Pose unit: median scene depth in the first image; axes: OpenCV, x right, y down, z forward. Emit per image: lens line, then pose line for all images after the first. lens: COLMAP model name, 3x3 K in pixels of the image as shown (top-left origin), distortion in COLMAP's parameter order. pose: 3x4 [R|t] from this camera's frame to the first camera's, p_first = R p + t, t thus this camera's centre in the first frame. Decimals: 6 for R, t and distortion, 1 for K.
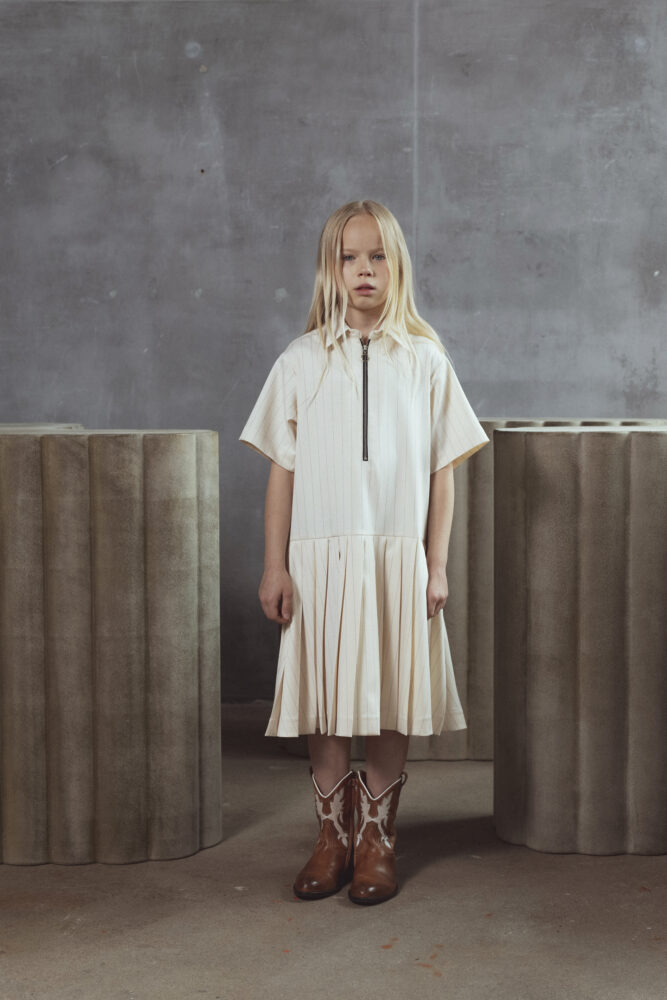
lens RADIAL K [[1378.6, 0, 363.4], [0, 1378.6, 476.5], [0, 0, 1]] dist [-0.010736, 0.089661]
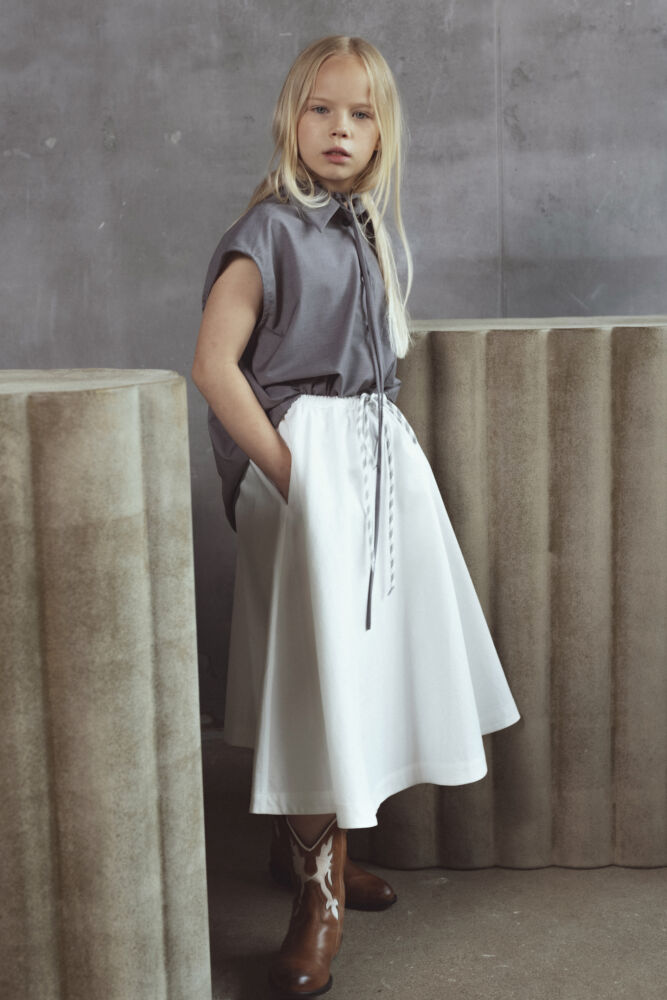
lens RADIAL K [[1420.2, 0, 335.8], [0, 1420.2, 457.1], [0, 0, 1]] dist [-0.001086, 0.020583]
pose [[0.999095, -0.021171, -0.036891, -0.019119], [0.023780, 0.997136, 0.071800, -0.025158], [0.035265, -0.072612, 0.996737, 0.298886]]
